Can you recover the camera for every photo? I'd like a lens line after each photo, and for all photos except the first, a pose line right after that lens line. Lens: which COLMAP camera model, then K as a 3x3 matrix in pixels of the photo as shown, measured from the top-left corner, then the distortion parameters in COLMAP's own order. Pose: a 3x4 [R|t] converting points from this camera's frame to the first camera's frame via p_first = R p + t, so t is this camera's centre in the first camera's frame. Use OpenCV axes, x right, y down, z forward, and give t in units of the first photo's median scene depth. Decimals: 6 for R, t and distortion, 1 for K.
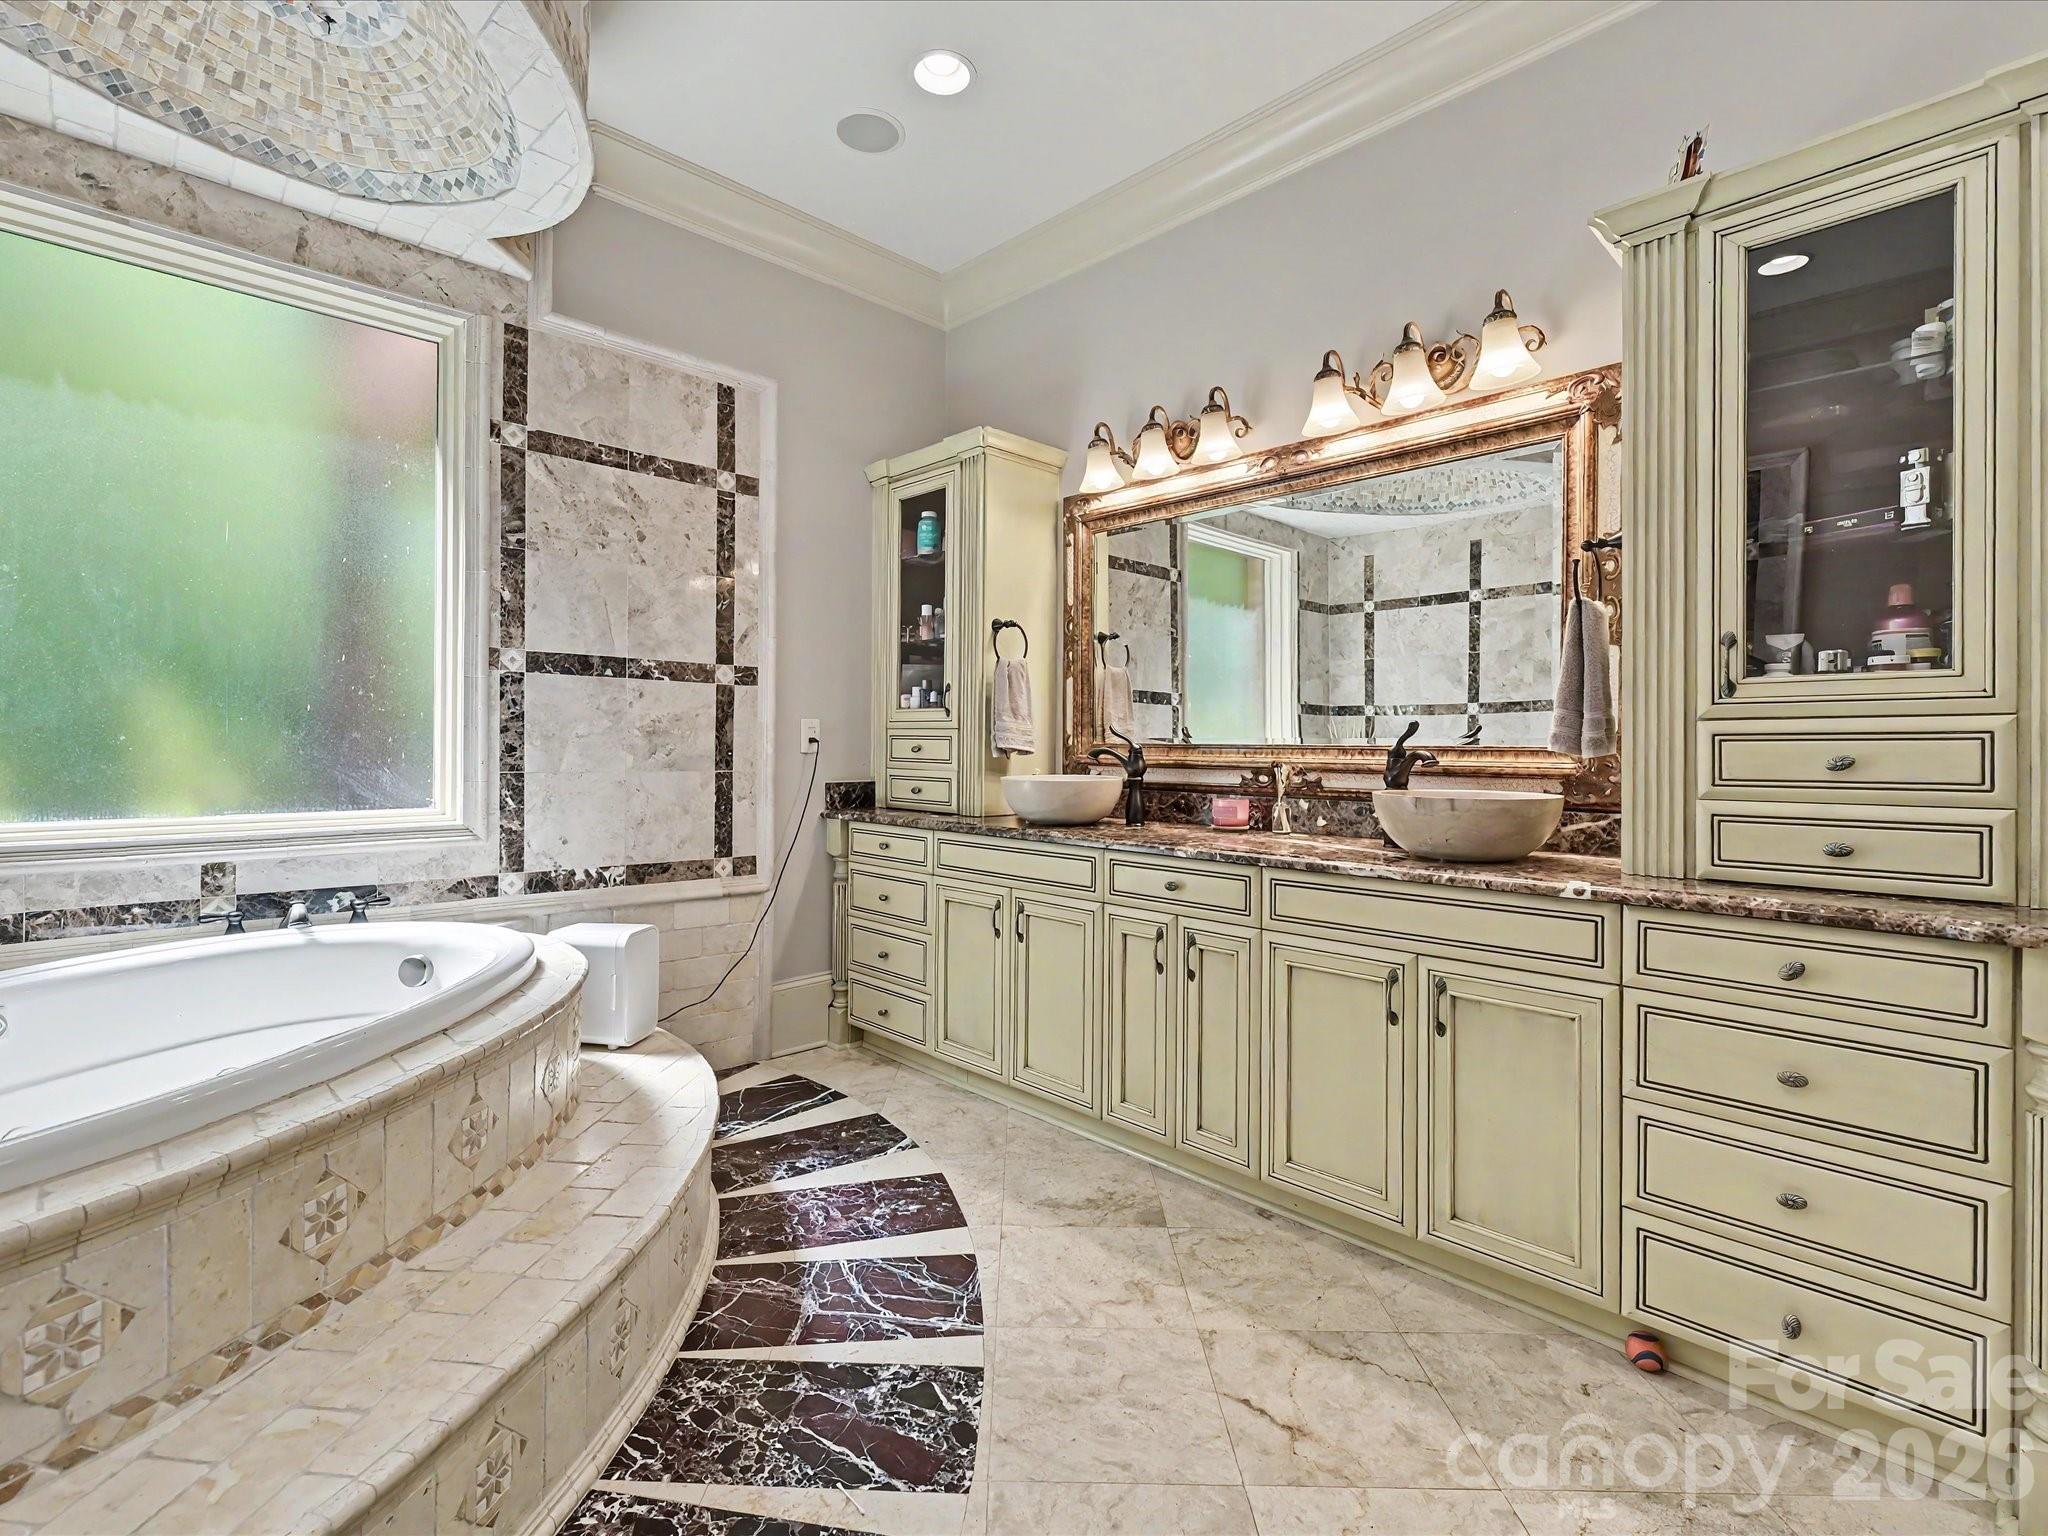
lens RADIAL K [[923.2, 0, 1015.6], [0, 923.2, 772.4], [0, 0, 1]] dist [-0.002157, 0.000087]
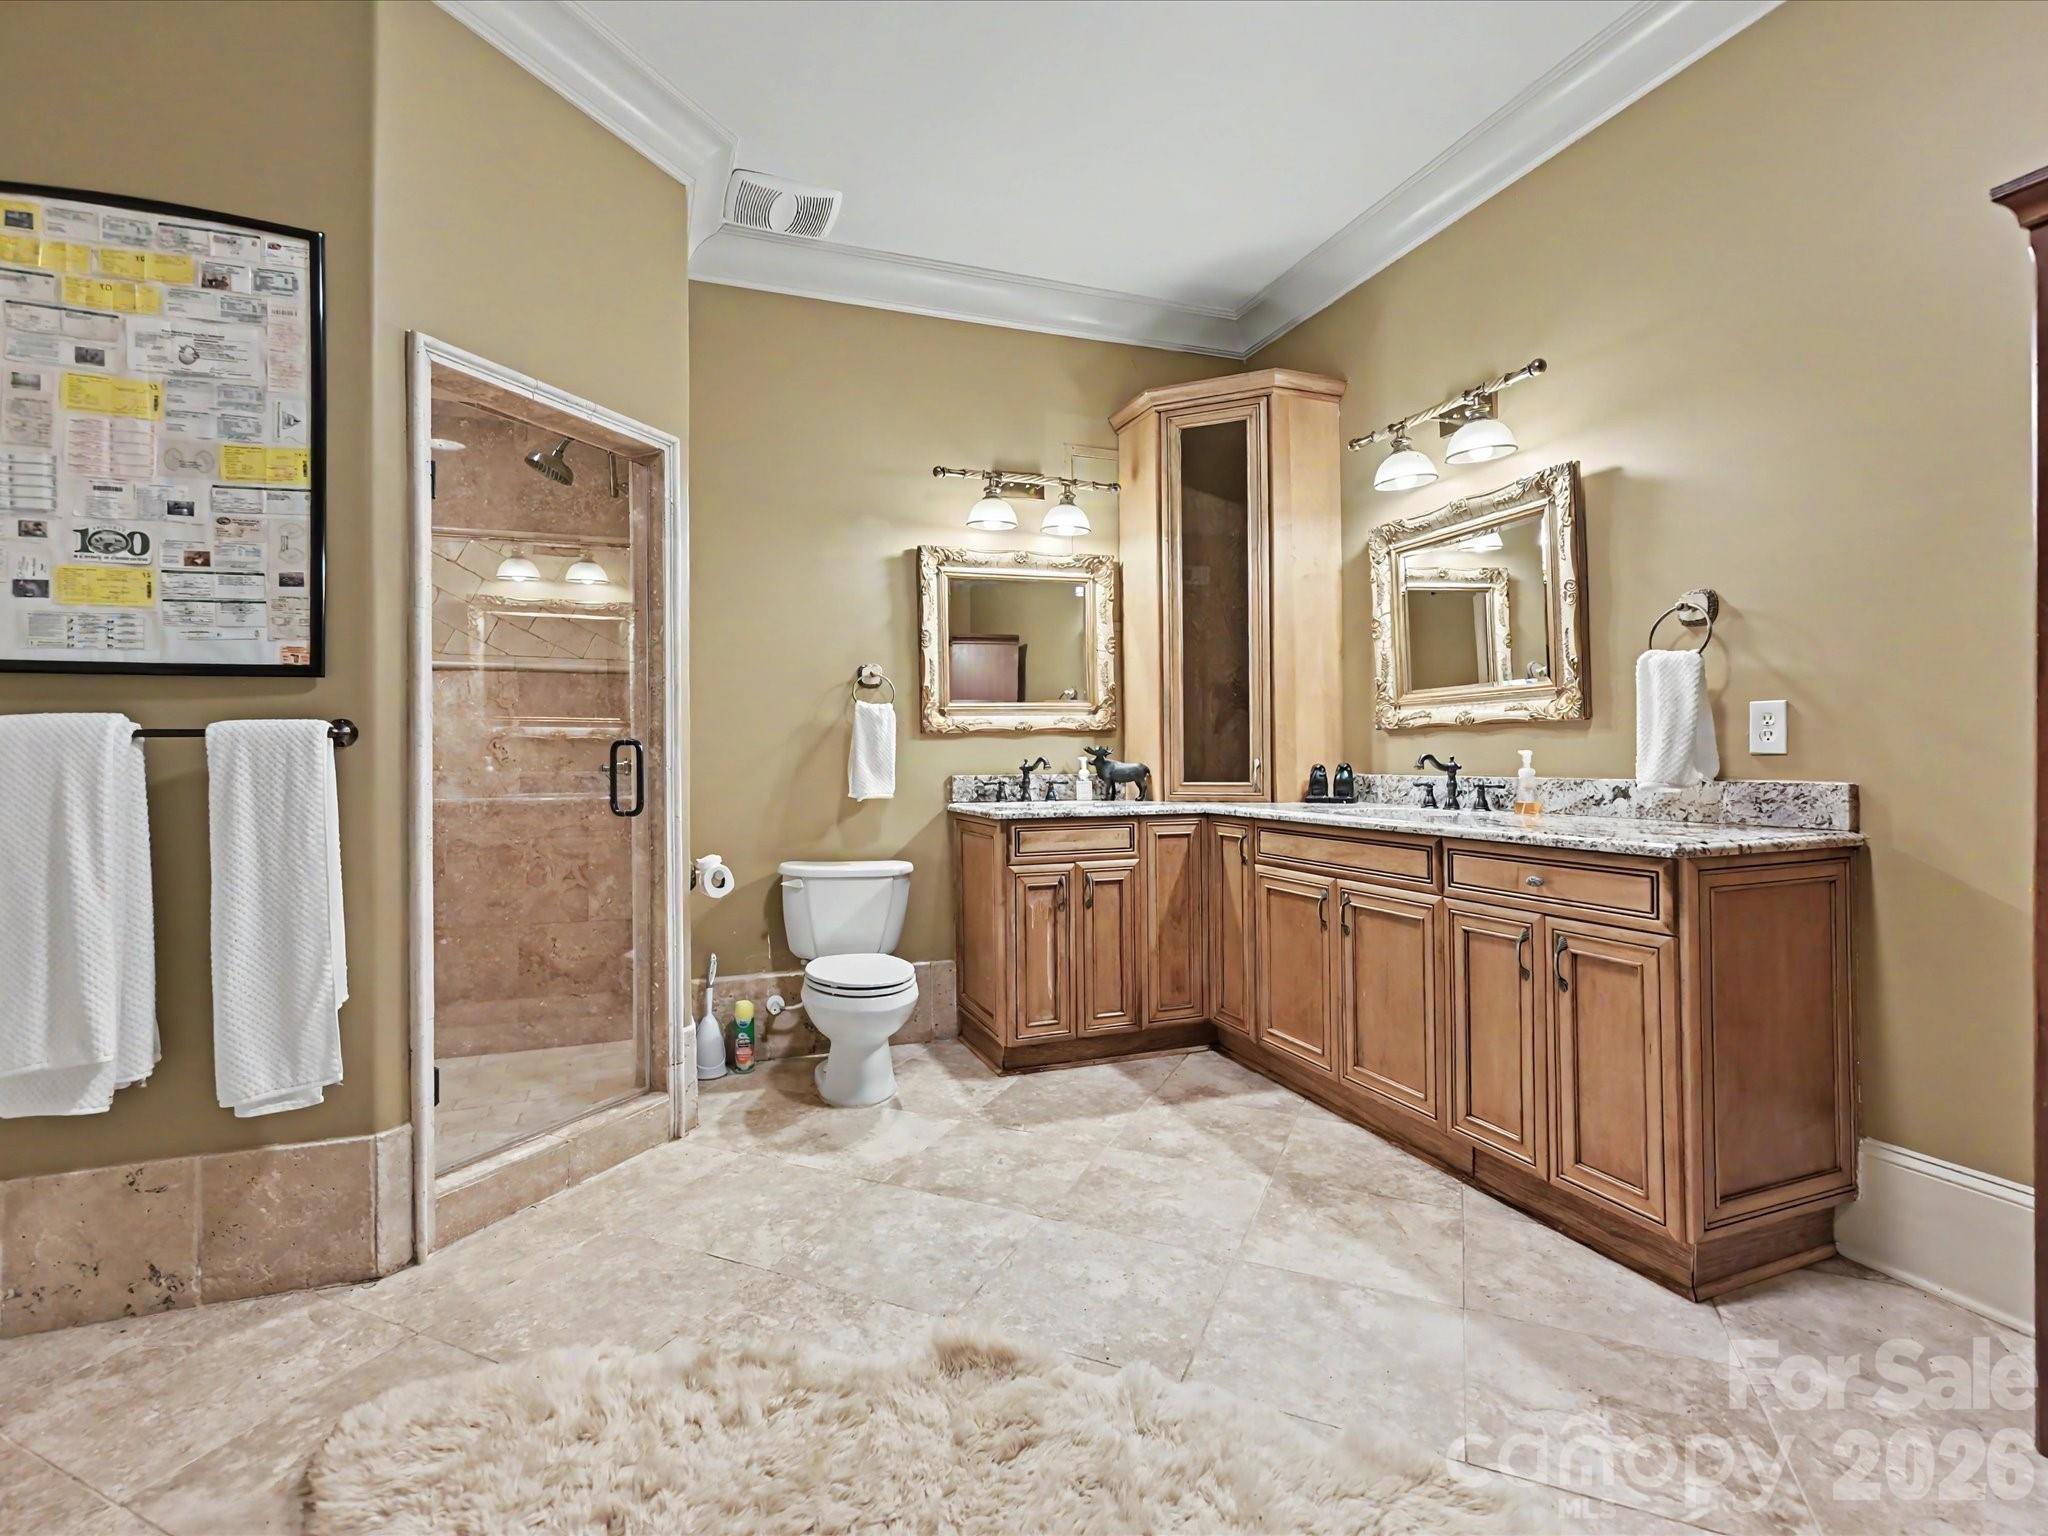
lens RADIAL K [[923.2, 0, 1015.6], [0, 923.2, 772.4], [0, 0, 1]] dist [-0.002157, 0.000087]
pose [[0.915413, -0.022105, -0.401908, 0.153738], [0.021607, 0.999750, -0.005773, 0.005134], [0.401935, -0.003400, 0.915662, -0.144804]]
